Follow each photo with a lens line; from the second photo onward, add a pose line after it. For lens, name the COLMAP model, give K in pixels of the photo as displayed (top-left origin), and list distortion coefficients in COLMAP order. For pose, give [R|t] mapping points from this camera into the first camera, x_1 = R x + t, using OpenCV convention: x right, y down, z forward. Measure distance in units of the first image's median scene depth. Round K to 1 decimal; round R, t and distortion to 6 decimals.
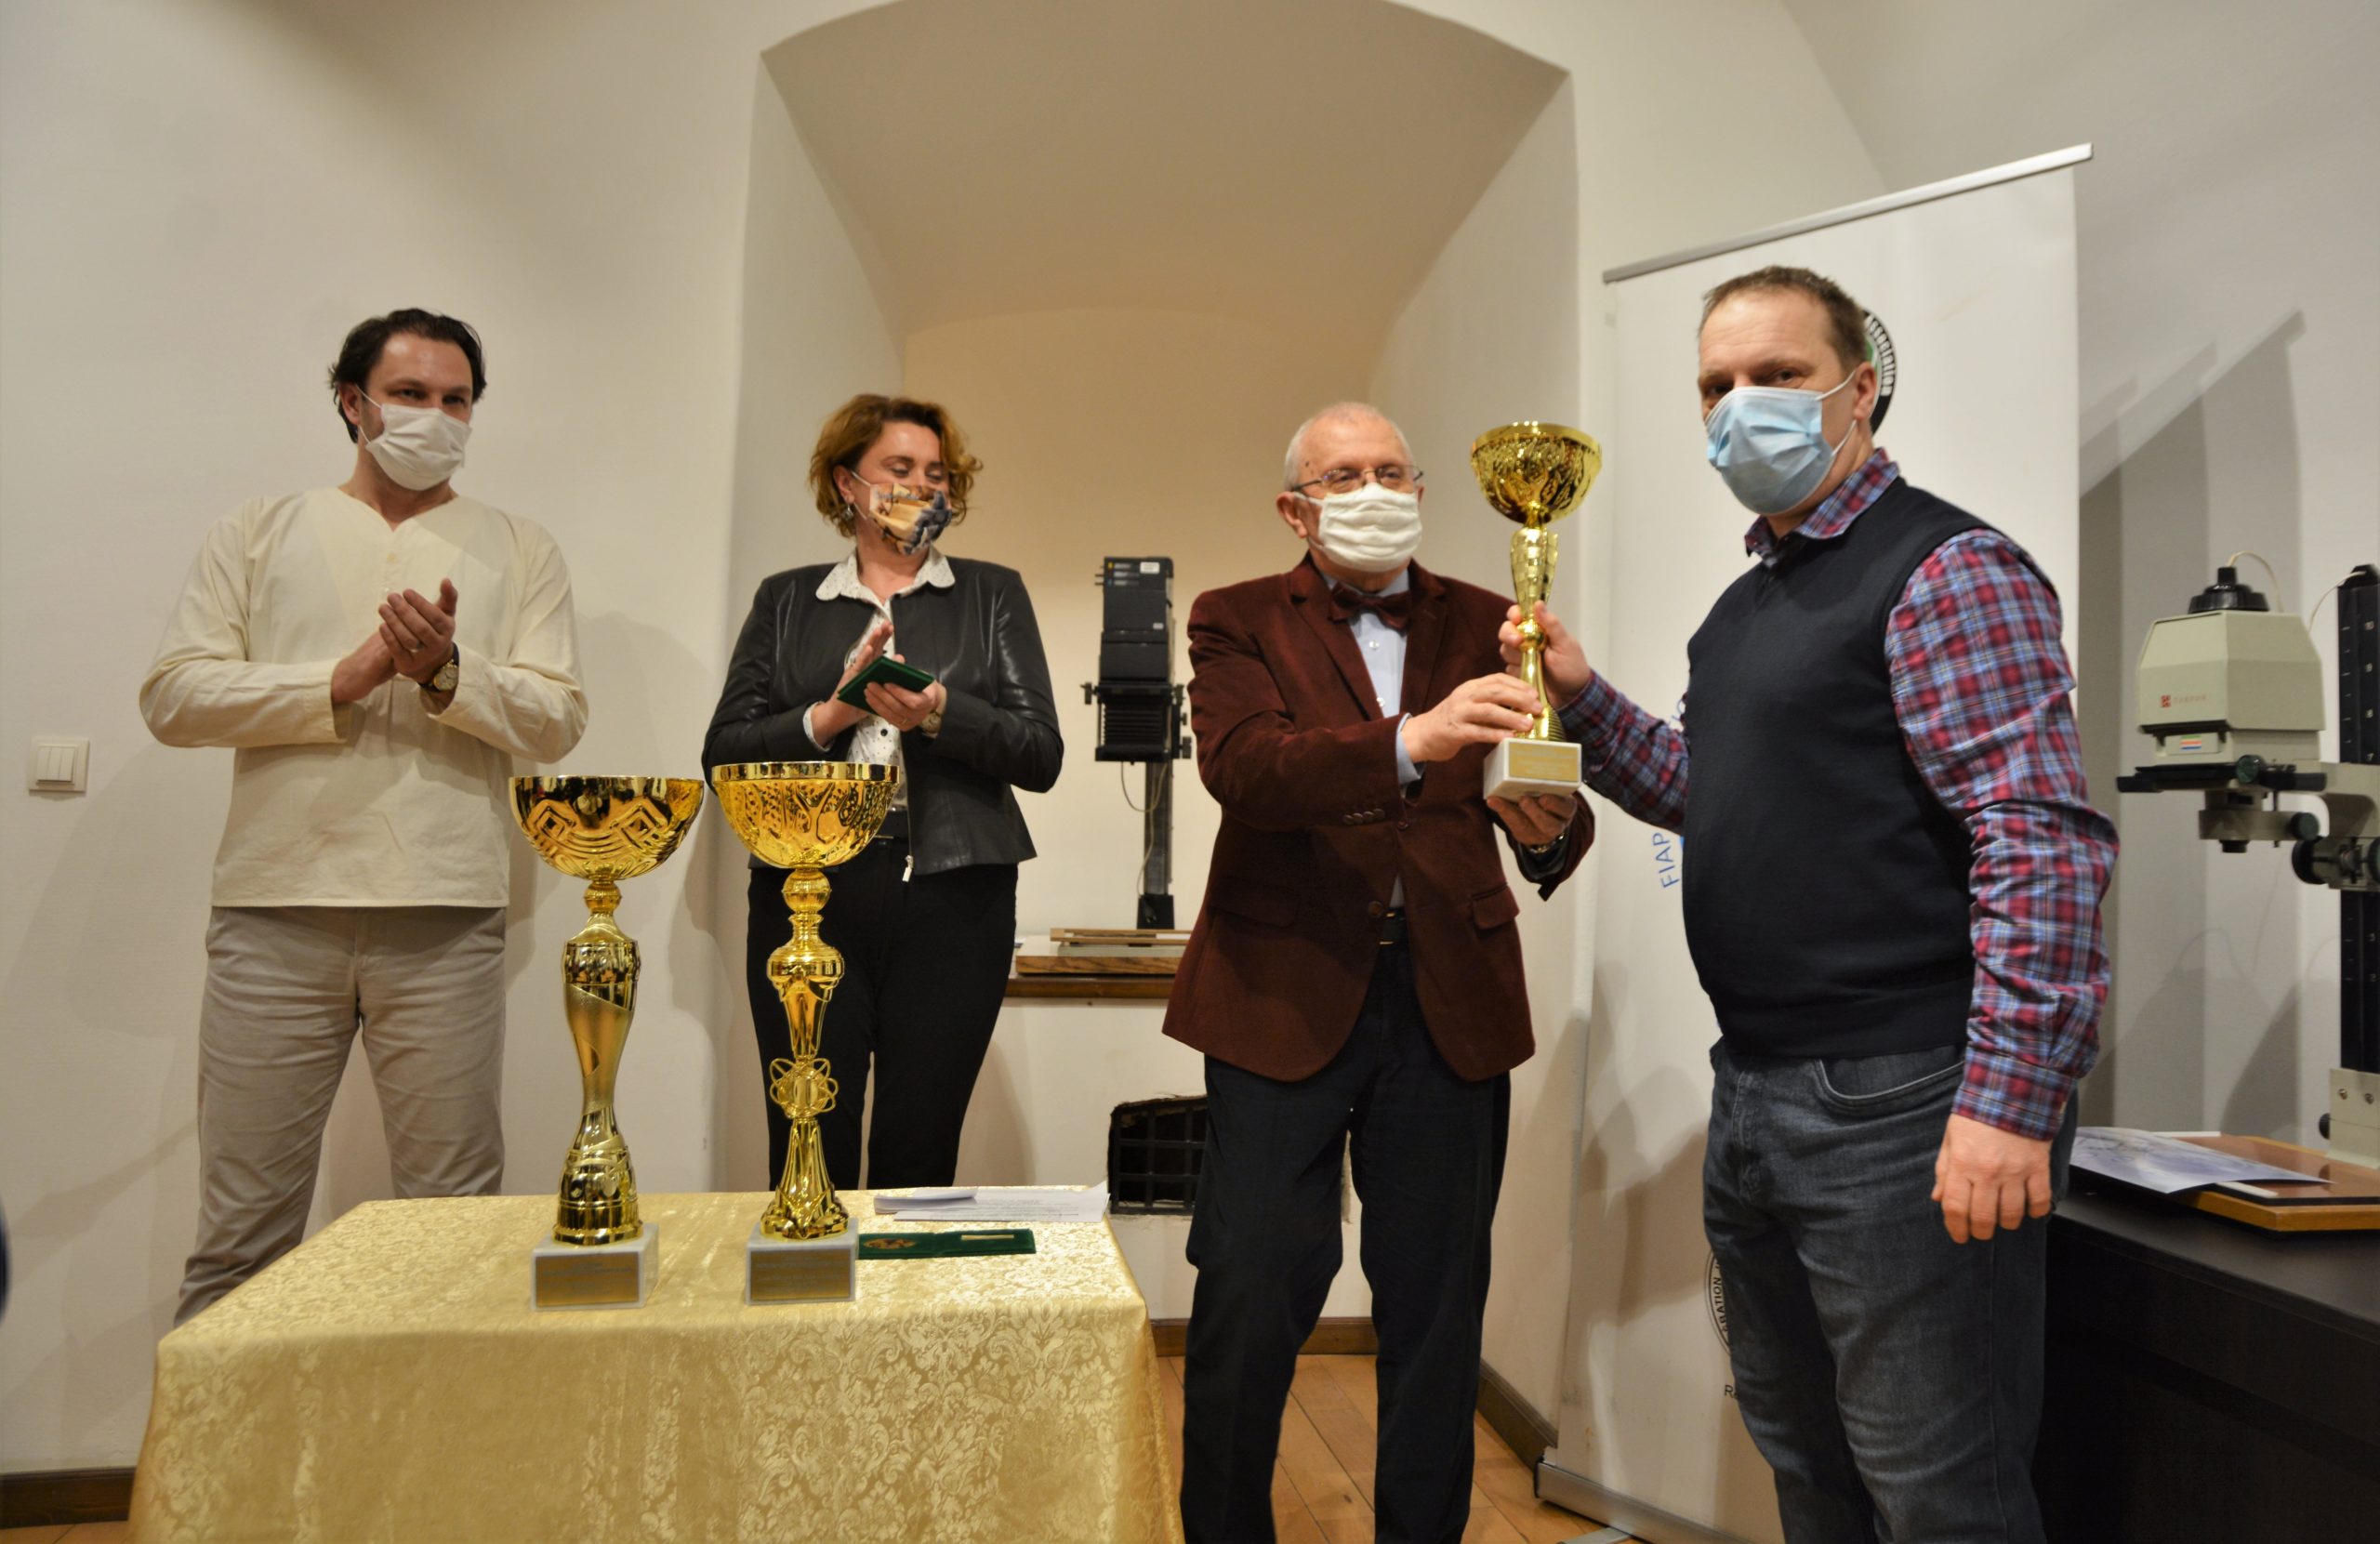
lens RADIAL K [[1704.7, 0, 1264.8], [0, 1704.7, 672.8], [0, 0, 1]] dist [-0.103317, 0.058386]
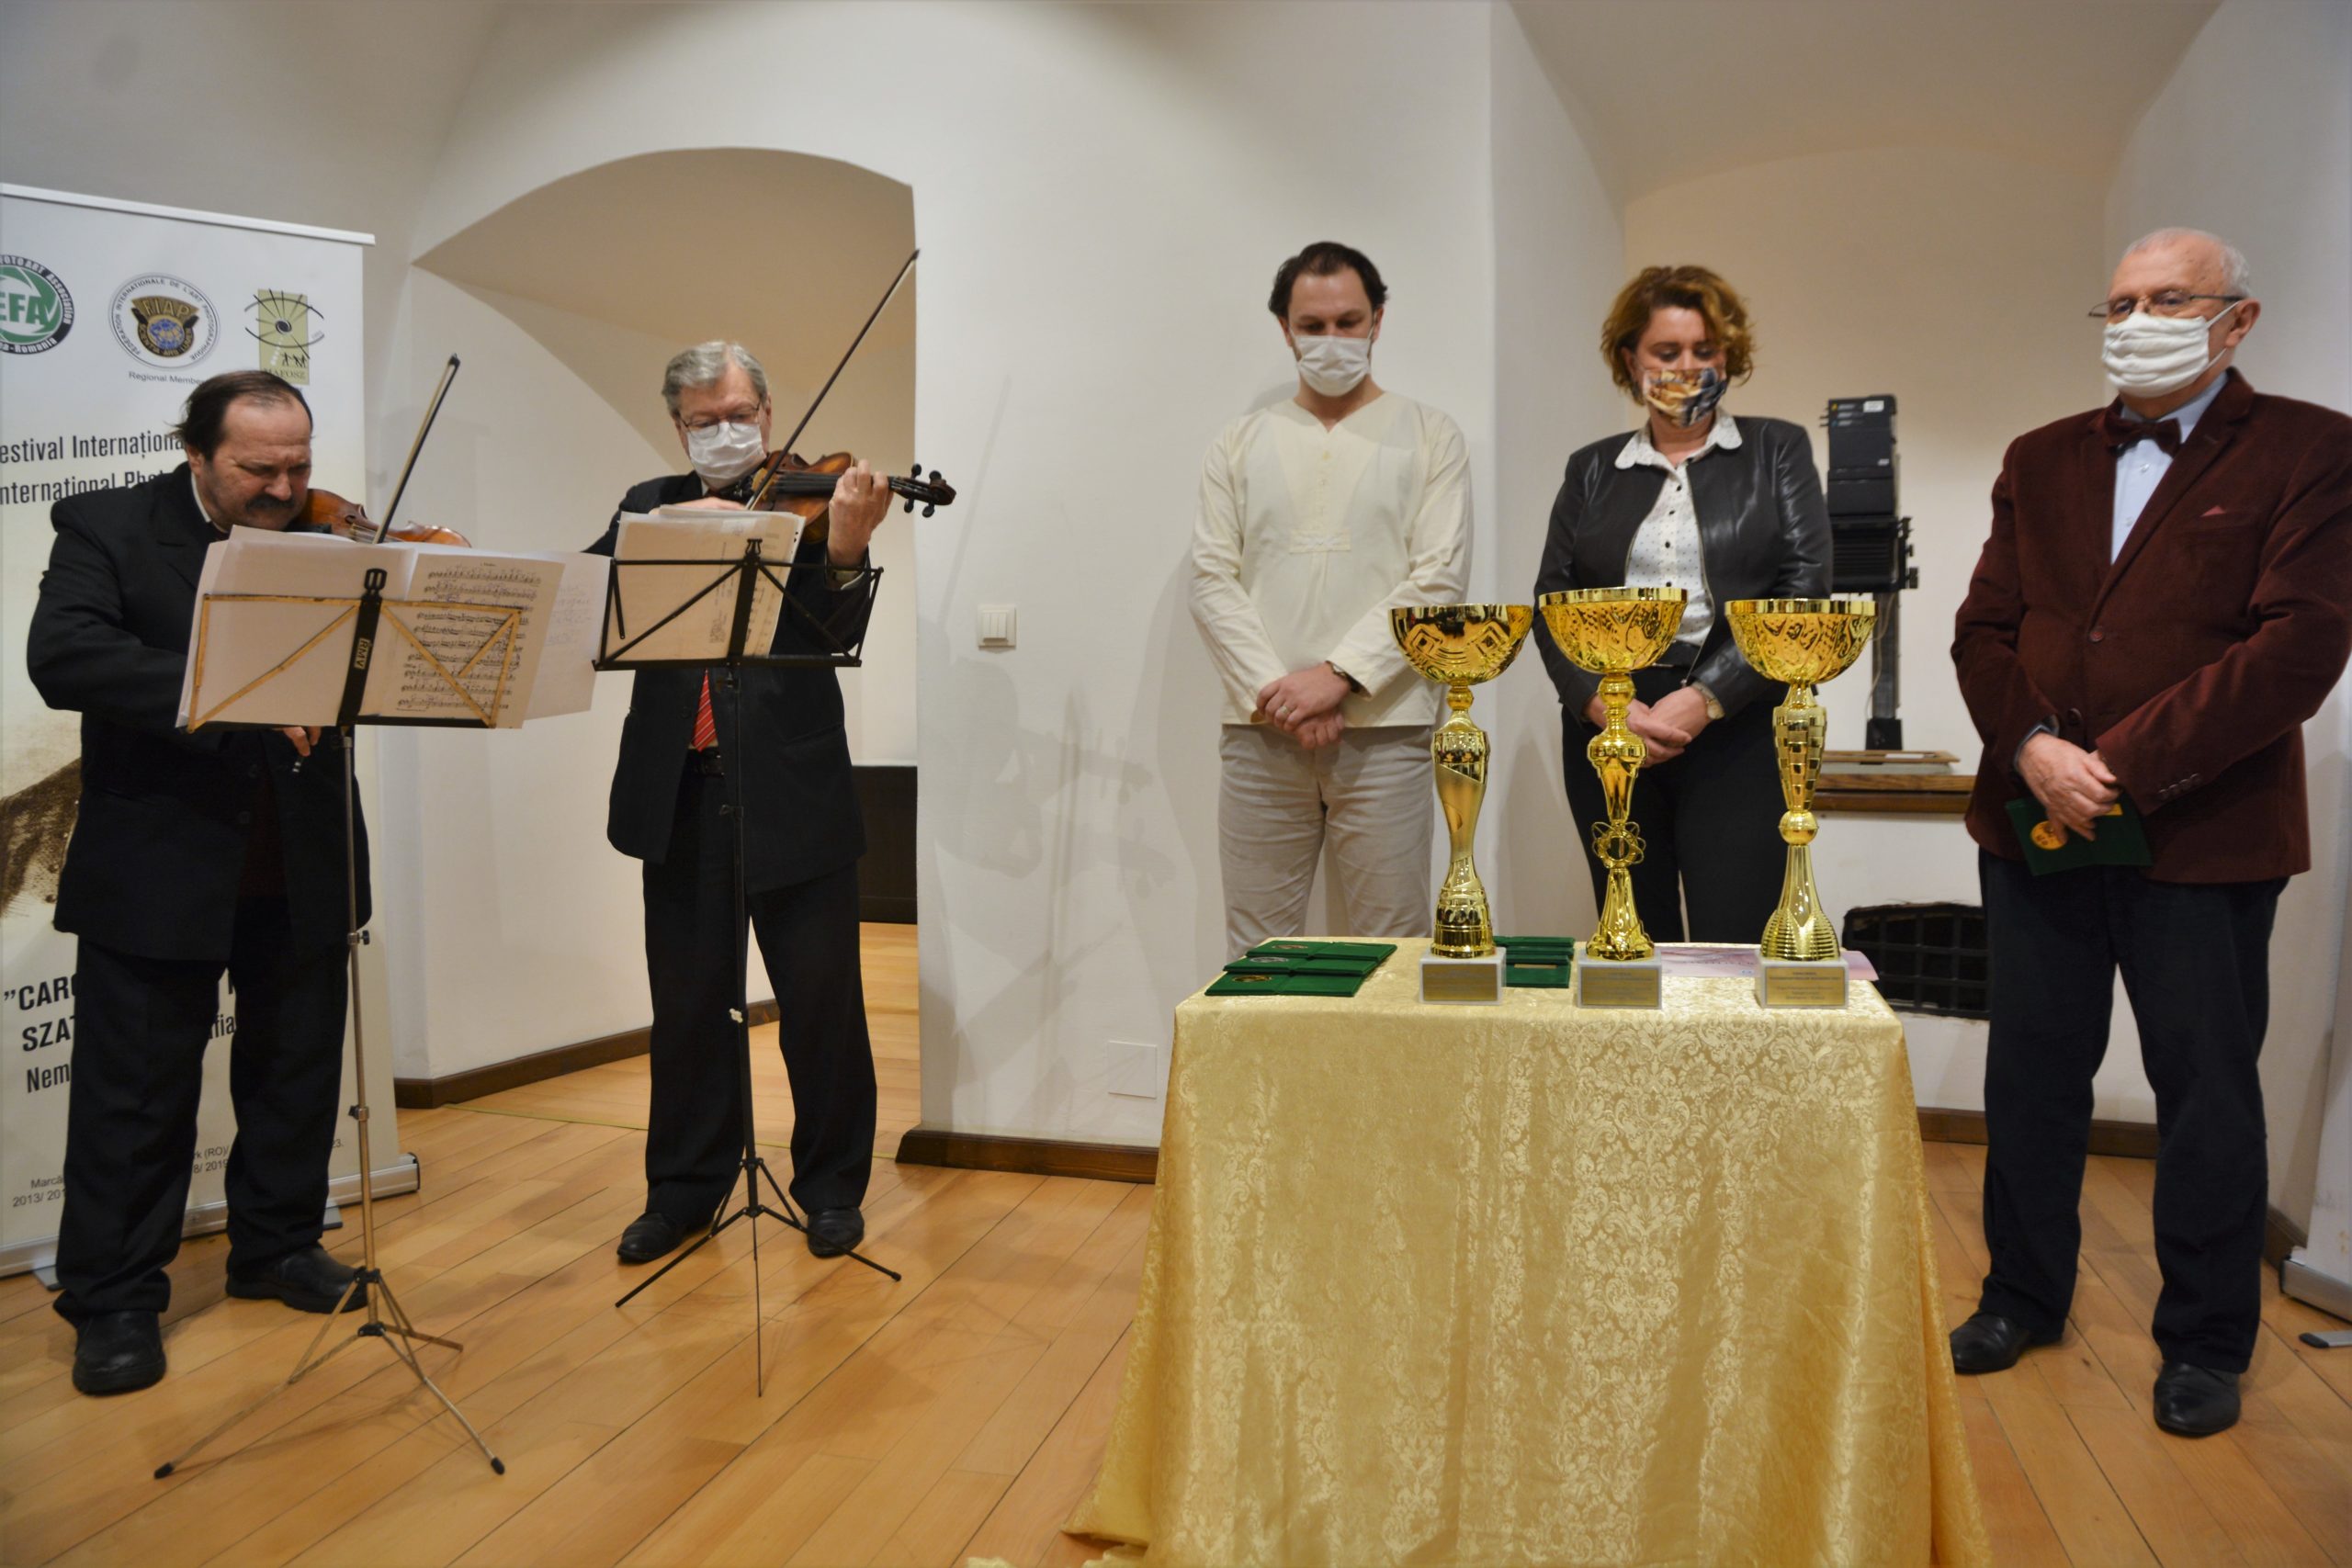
lens RADIAL K [[1697.3, 0, 1198.4], [0, 1697.3, 729.0], [0, 0, 1]] dist [-0.109238, 0.068625]
pose [[0.898209, -0.004541, -0.439545, 0.002432], [0.056878, 0.992741, 0.105972, 0.006236], [0.435873, -0.120186, 0.891947, -0.278813]]
